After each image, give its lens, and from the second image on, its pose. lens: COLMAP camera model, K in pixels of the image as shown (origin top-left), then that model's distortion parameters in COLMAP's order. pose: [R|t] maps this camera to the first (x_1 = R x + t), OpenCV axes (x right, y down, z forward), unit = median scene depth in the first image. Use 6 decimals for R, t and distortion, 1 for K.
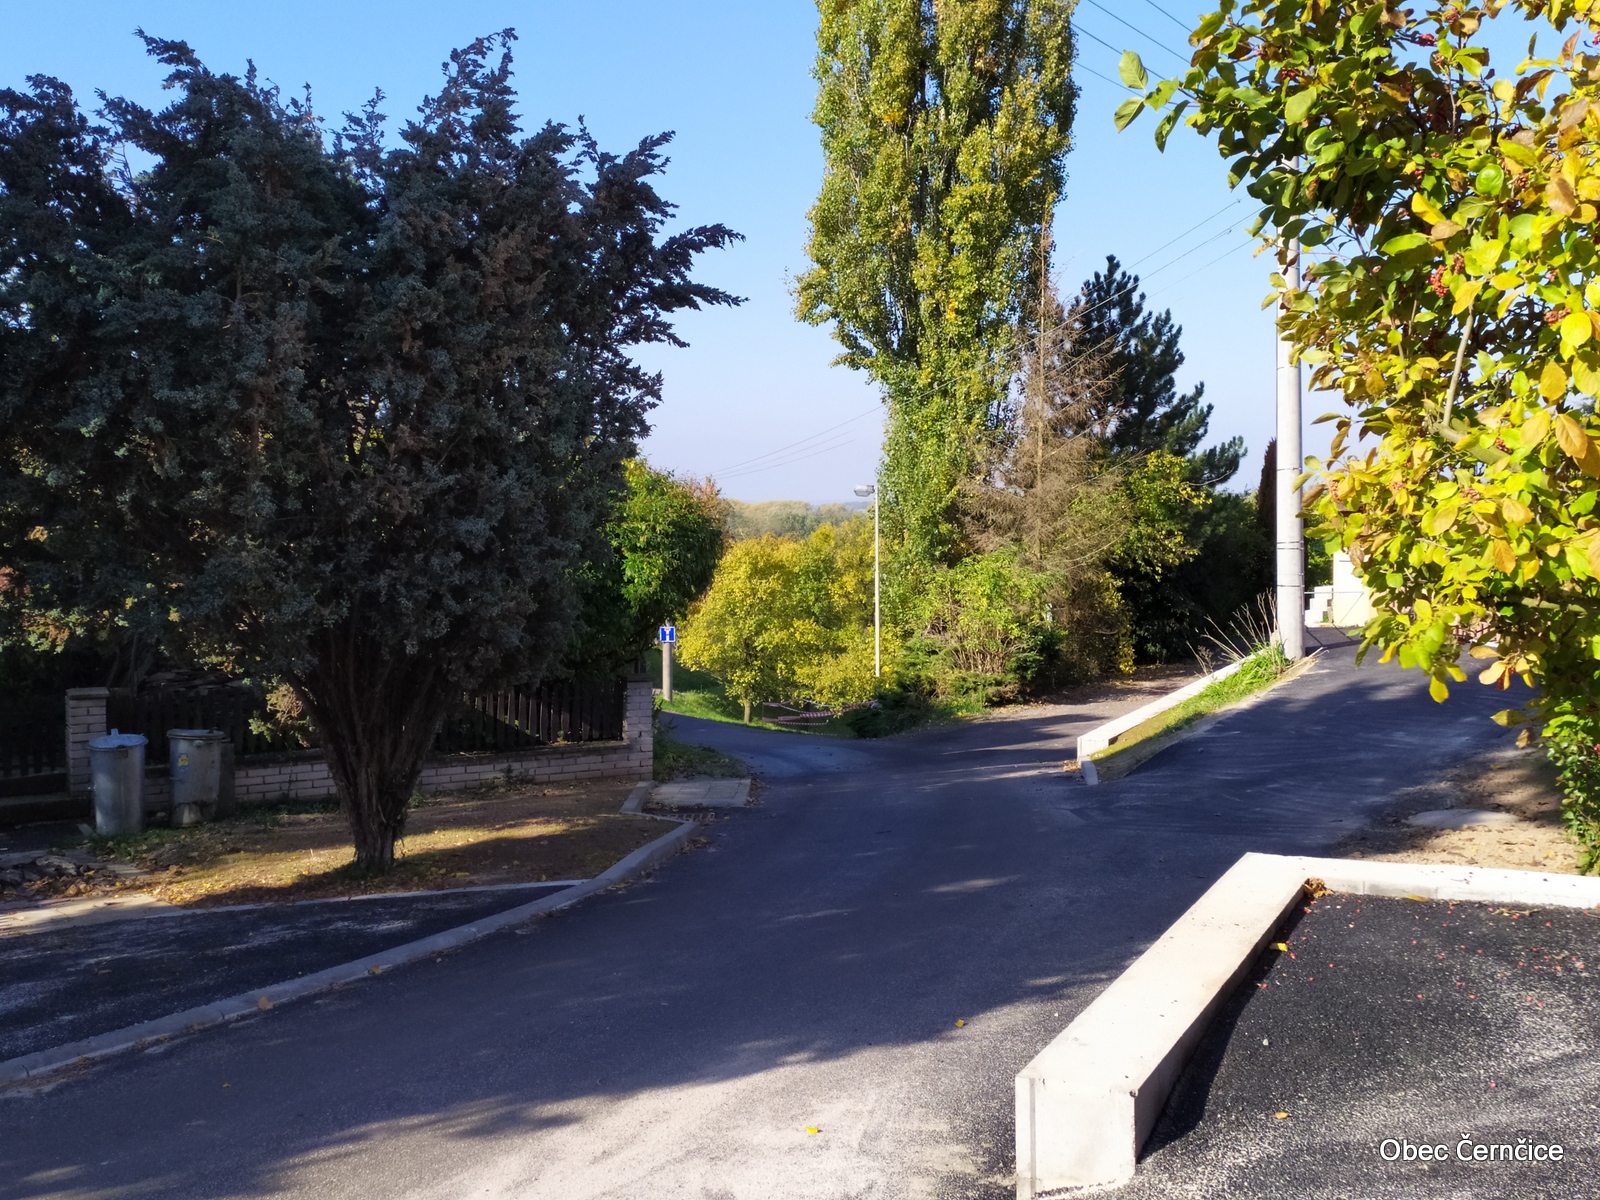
lens RADIAL K [[1698.2, 0, 806.2], [0, 1698.2, 587.3], [0, 0, 1]] dist [-0.078018, 0.000000]
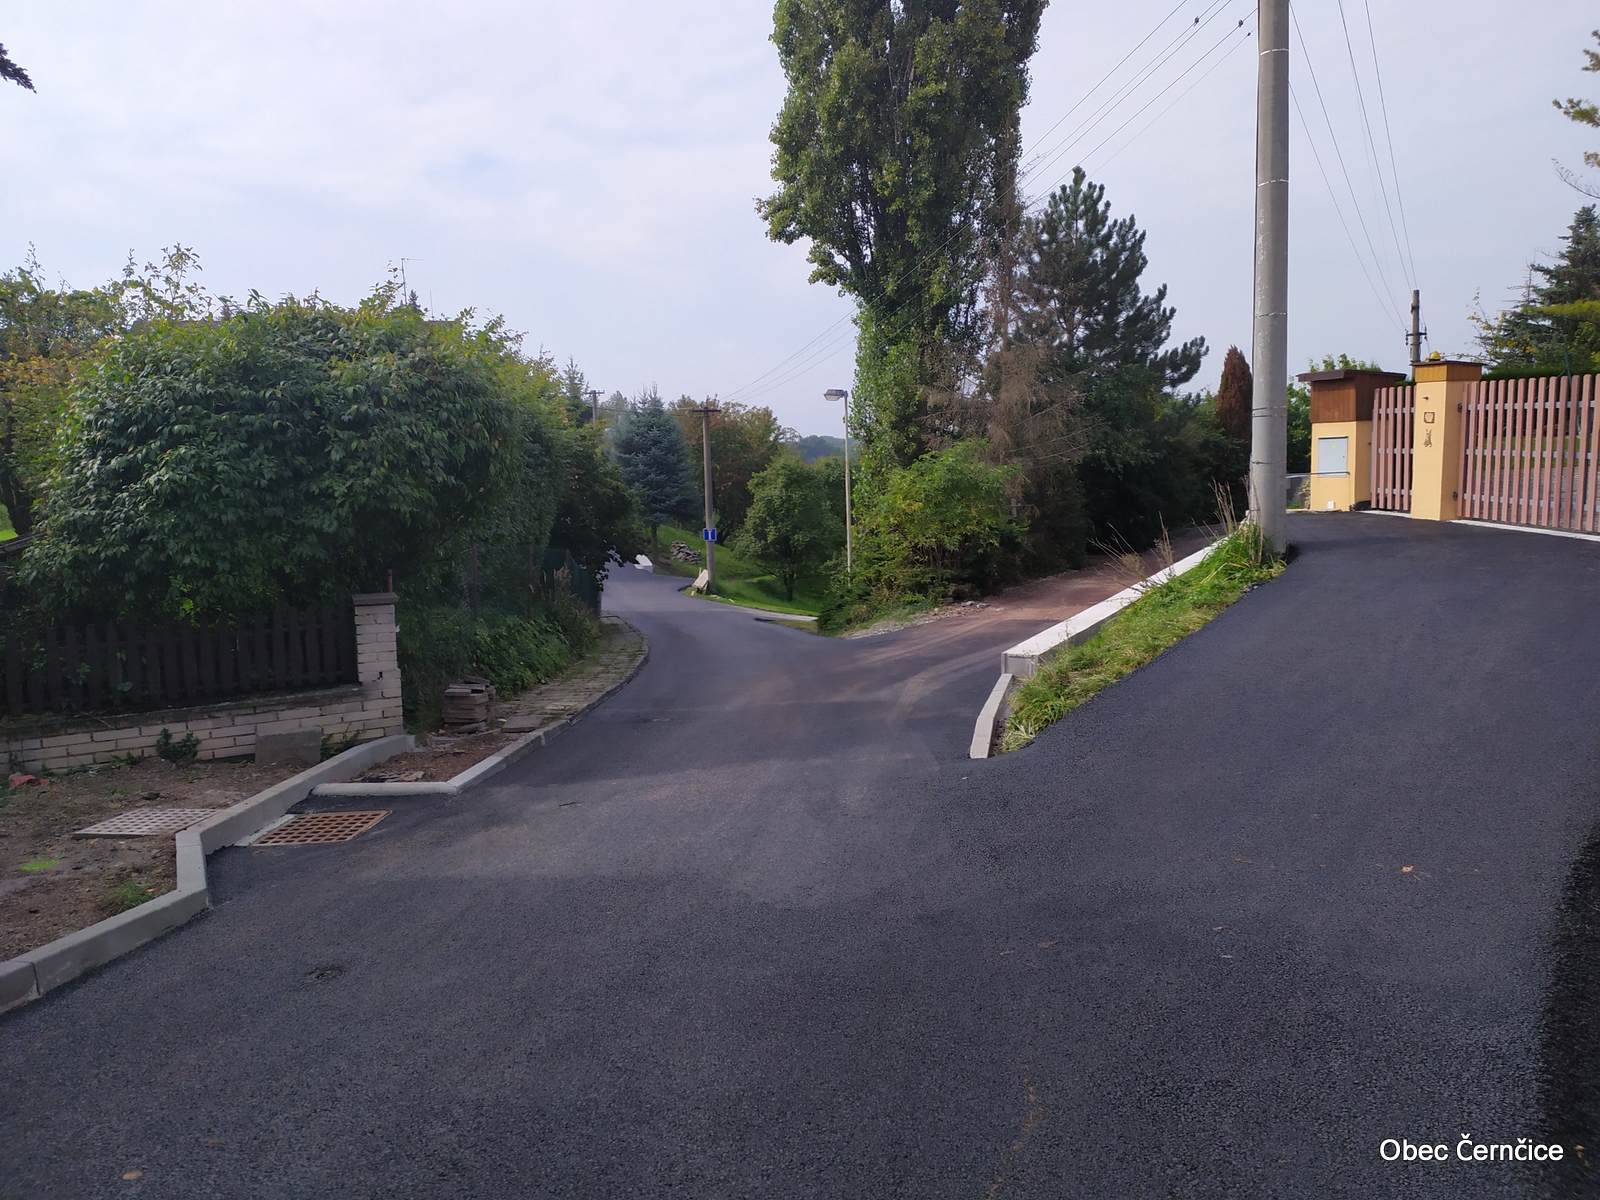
lens RADIAL K [[1180.3, 0, 804.6], [0, 1180.3, 601.5], [0, 0, 1]] dist [0.025910, -0.027324]
pose [[0.996801, -0.017107, -0.078065, 0.064984], [0.023824, 0.996016, 0.085939, 0.005780], [0.076284, -0.087524, 0.993237, 0.233674]]
